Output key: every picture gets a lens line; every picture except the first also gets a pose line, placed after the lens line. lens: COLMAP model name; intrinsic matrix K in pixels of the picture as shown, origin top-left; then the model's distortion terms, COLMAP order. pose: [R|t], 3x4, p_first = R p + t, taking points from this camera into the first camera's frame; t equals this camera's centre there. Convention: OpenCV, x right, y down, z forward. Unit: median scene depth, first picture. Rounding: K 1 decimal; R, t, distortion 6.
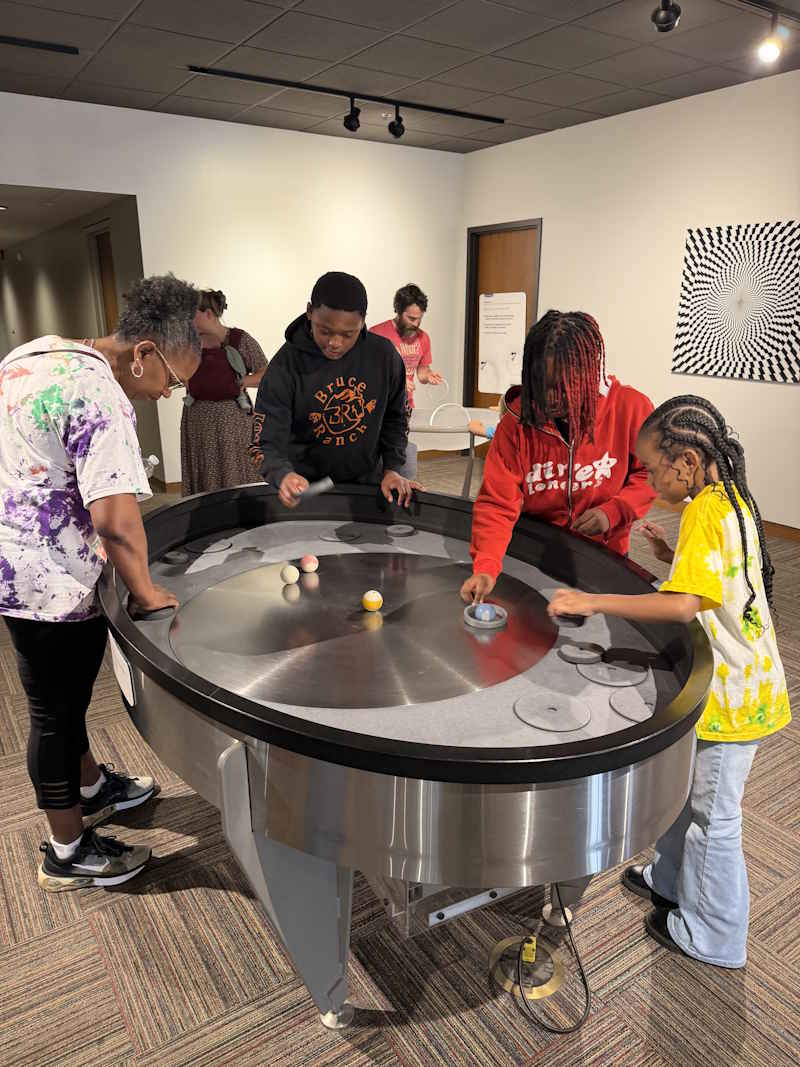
lens RADIAL K [[764.1, 0, 402.9], [0, 764.1, 532.9], [0, 0, 1]] dist [-0.013313, -0.011863]
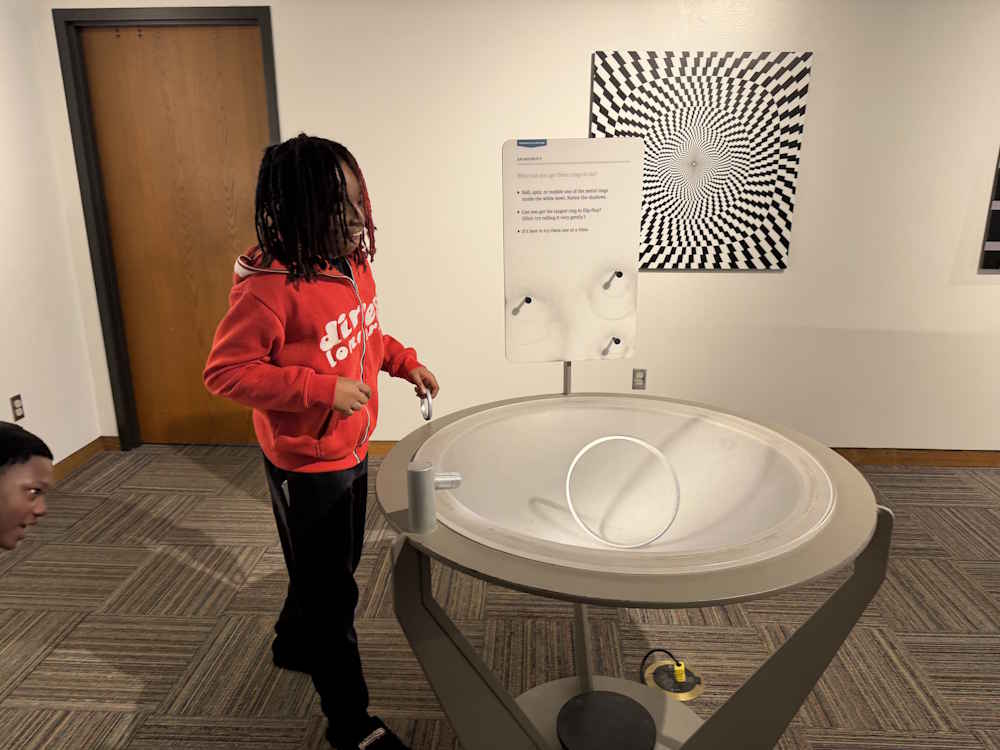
lens RADIAL K [[716.1, 0, 499.1], [0, 716.1, 373.2], [0, 0, 1]] dist [-0.013313, -0.011863]
pose [[0.543986, -0.226623, 0.807912, -0.236469], [0.244674, 0.963836, 0.105616, -0.235370], [-0.802630, 0.140221, 0.579762, 0.804932]]
